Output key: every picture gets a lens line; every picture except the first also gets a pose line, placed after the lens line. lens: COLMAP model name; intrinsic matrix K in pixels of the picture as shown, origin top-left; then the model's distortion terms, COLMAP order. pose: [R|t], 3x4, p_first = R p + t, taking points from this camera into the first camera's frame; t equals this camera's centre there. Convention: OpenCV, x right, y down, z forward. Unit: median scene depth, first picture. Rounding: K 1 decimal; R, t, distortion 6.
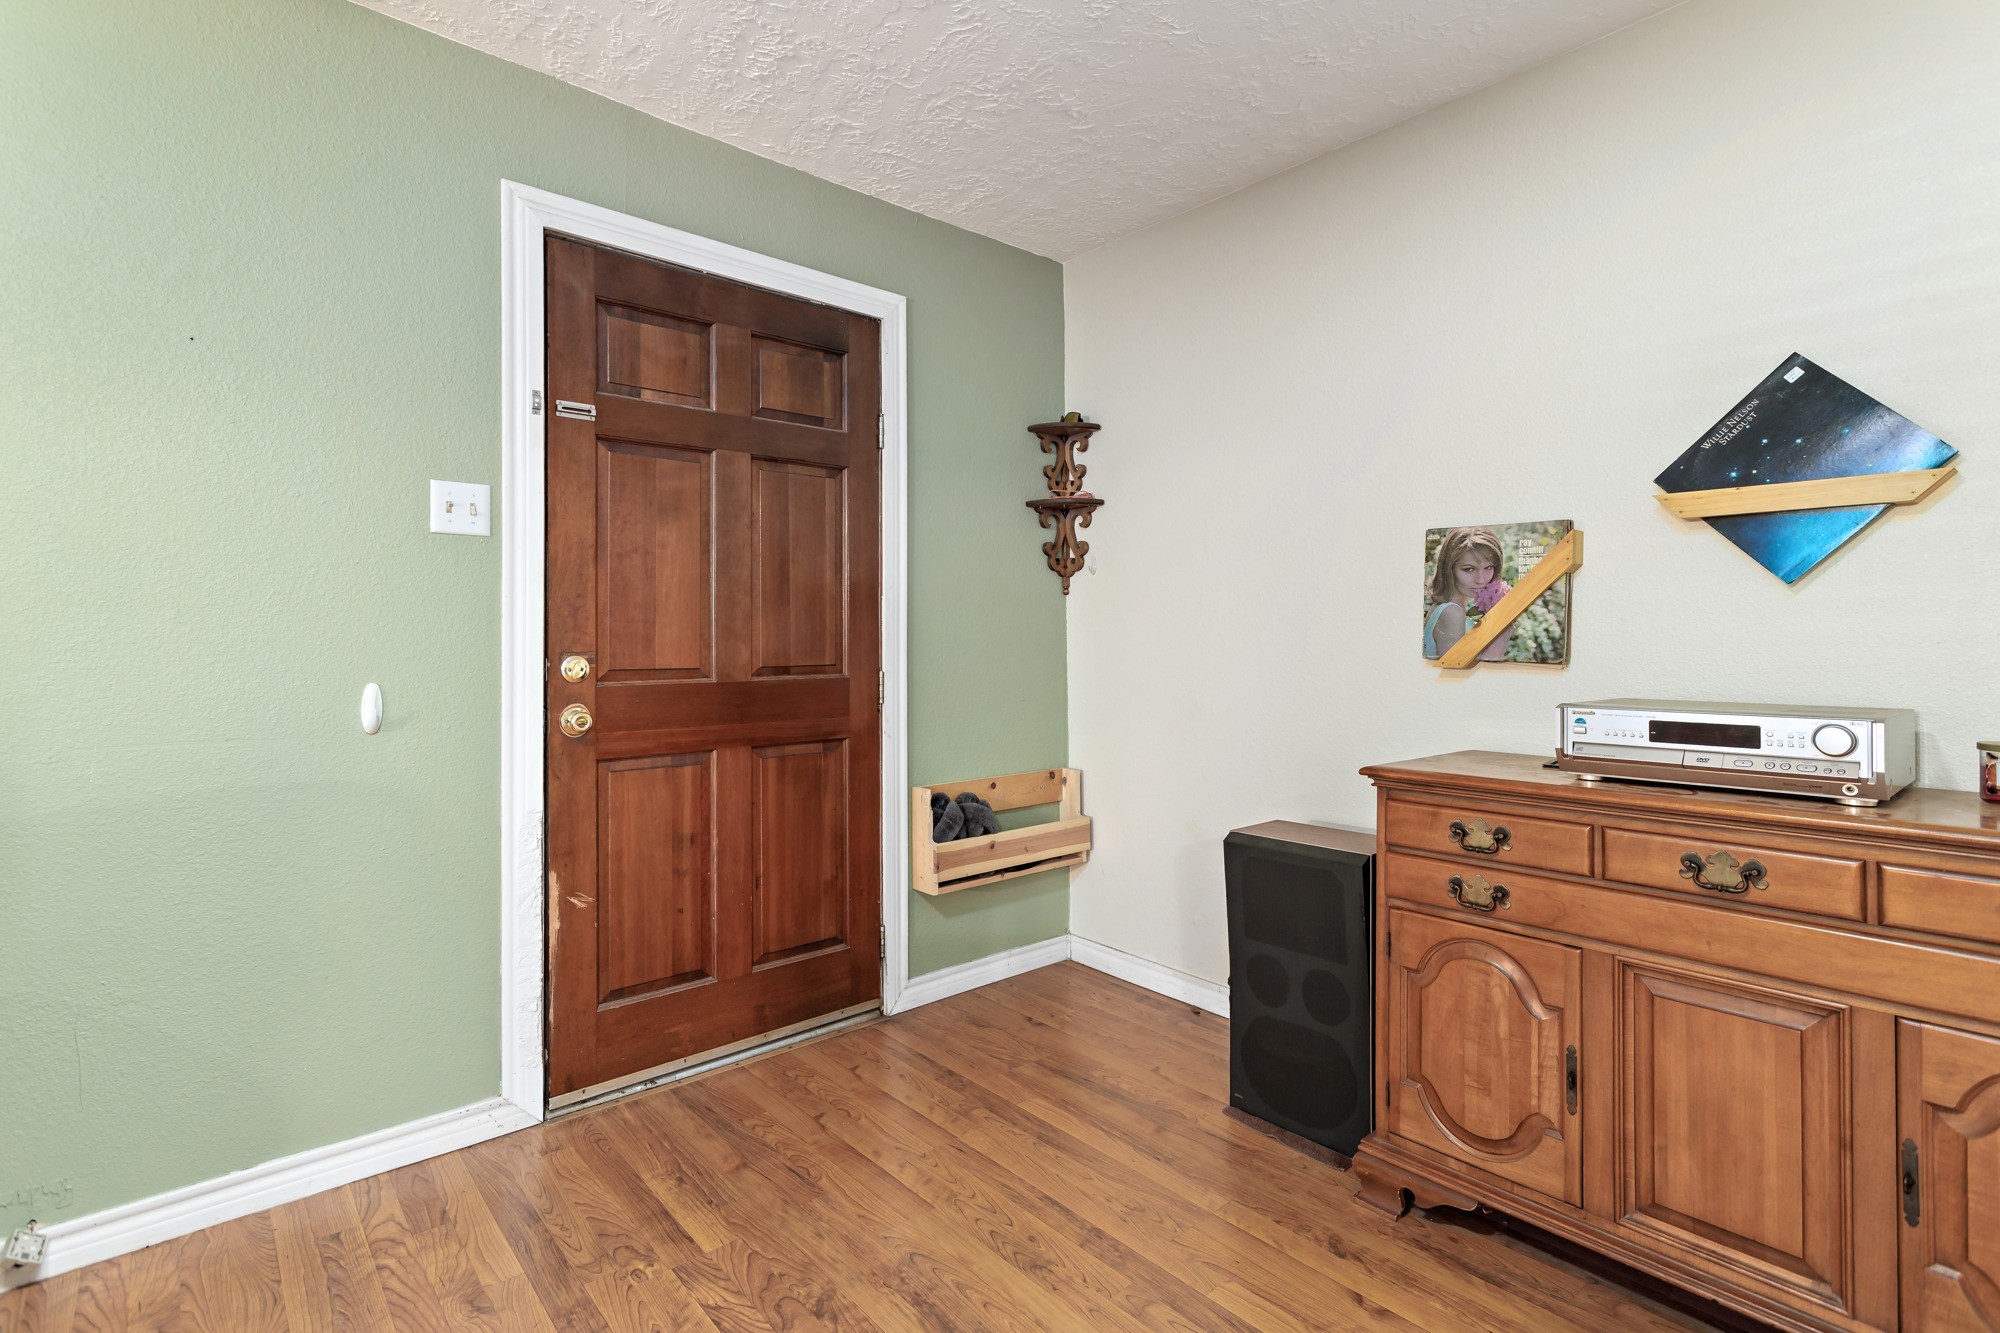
lens RADIAL K [[955.9, 0, 999.7], [0, 955.9, 633.8], [0, 0, 1]] dist [0.003974, 0.001292]
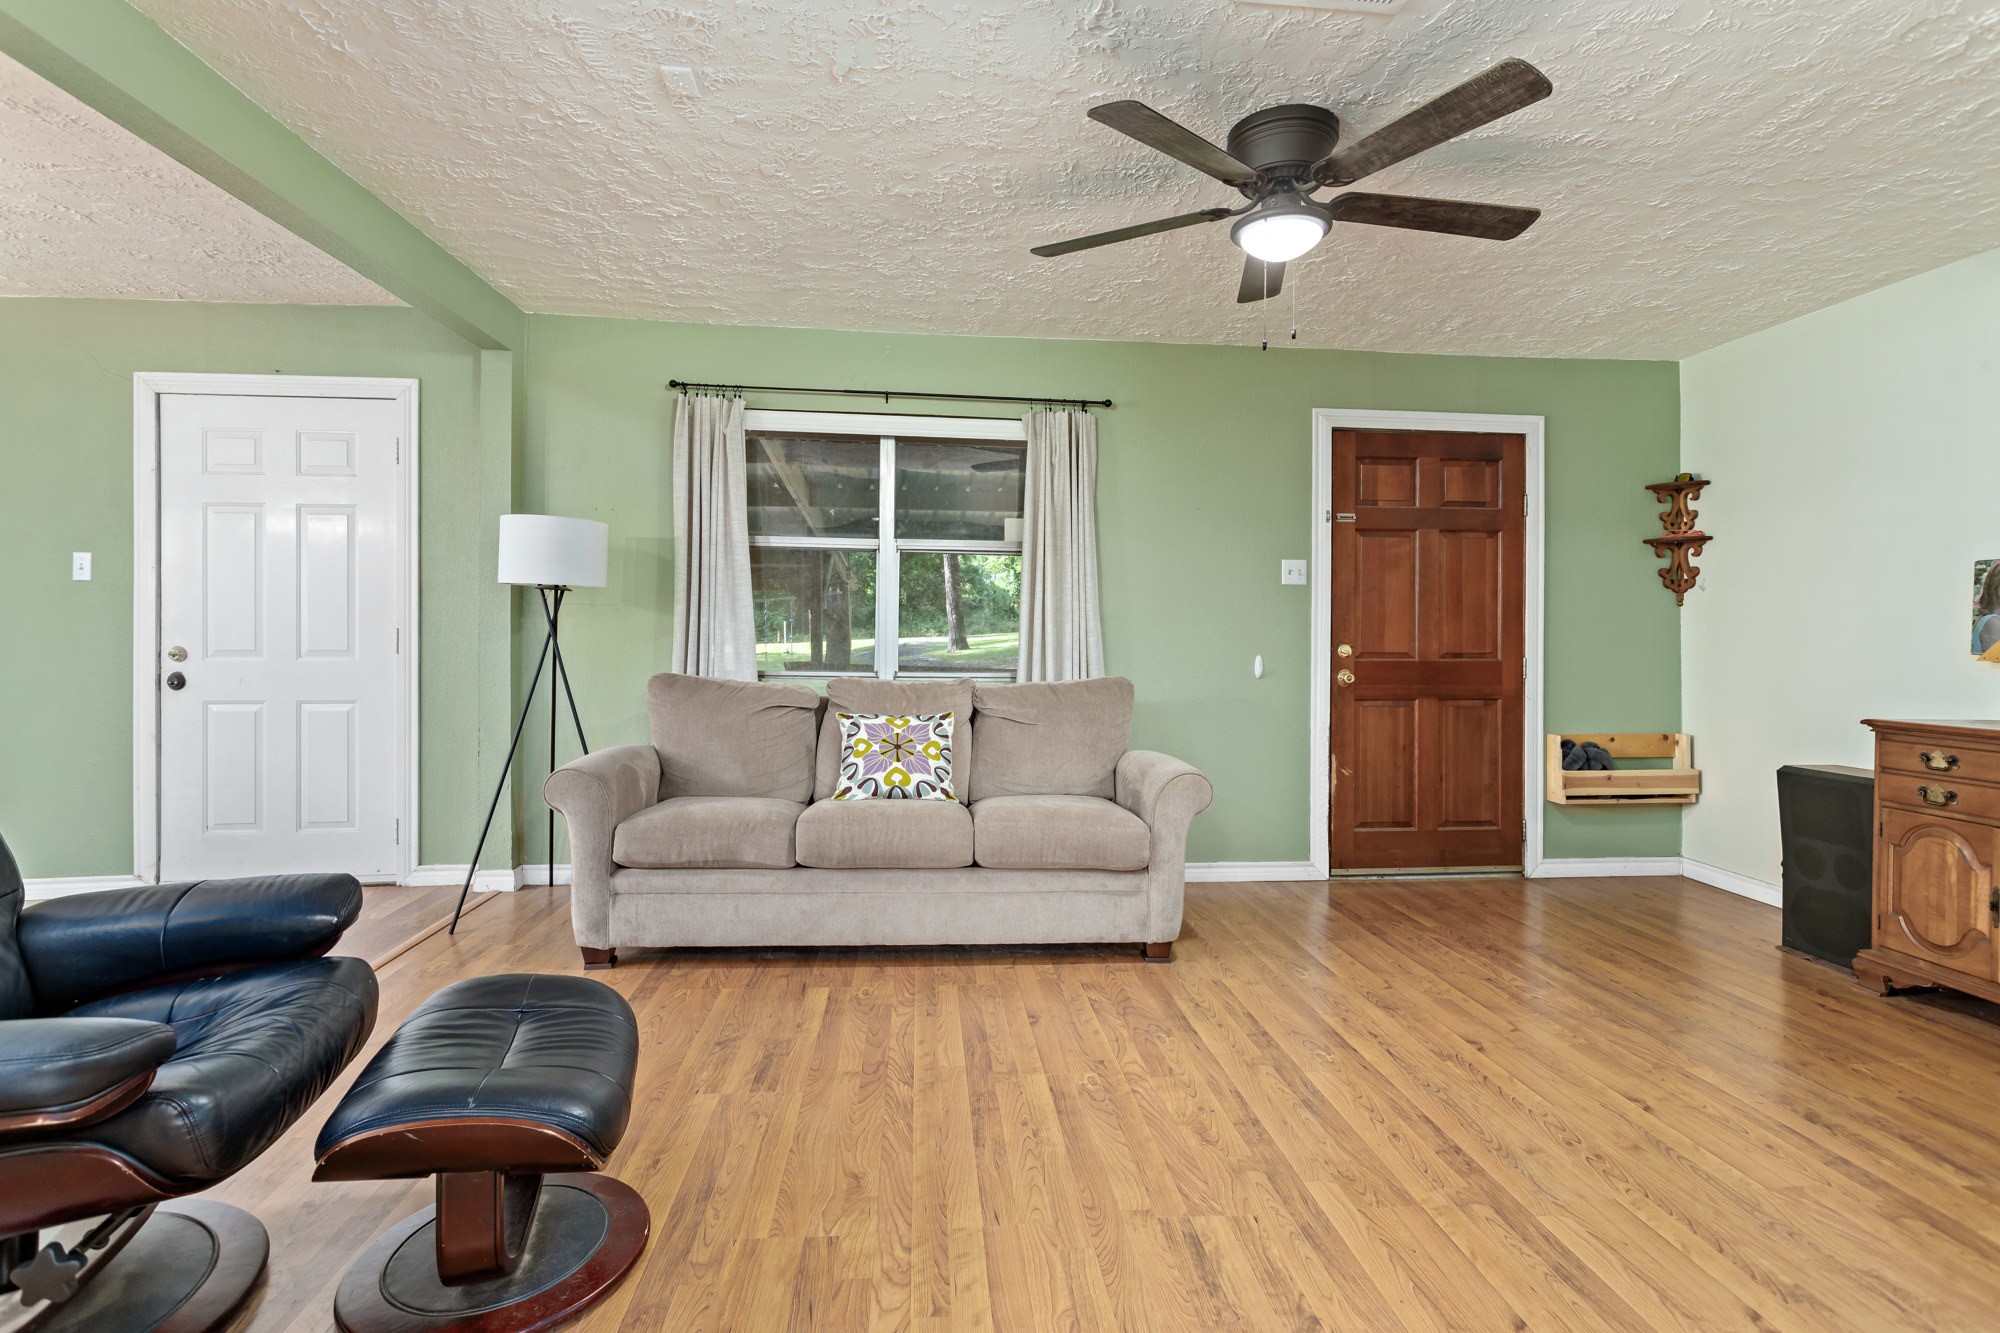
lens RADIAL K [[955.9, 0, 999.7], [0, 955.9, 633.8], [0, 0, 1]] dist [0.003974, 0.001292]
pose [[0.808460, 0.006418, -0.588516, 0.118332], [-0.005019, 0.999979, 0.004011, -0.002638], [0.588530, -0.000289, 0.808476, -0.884320]]
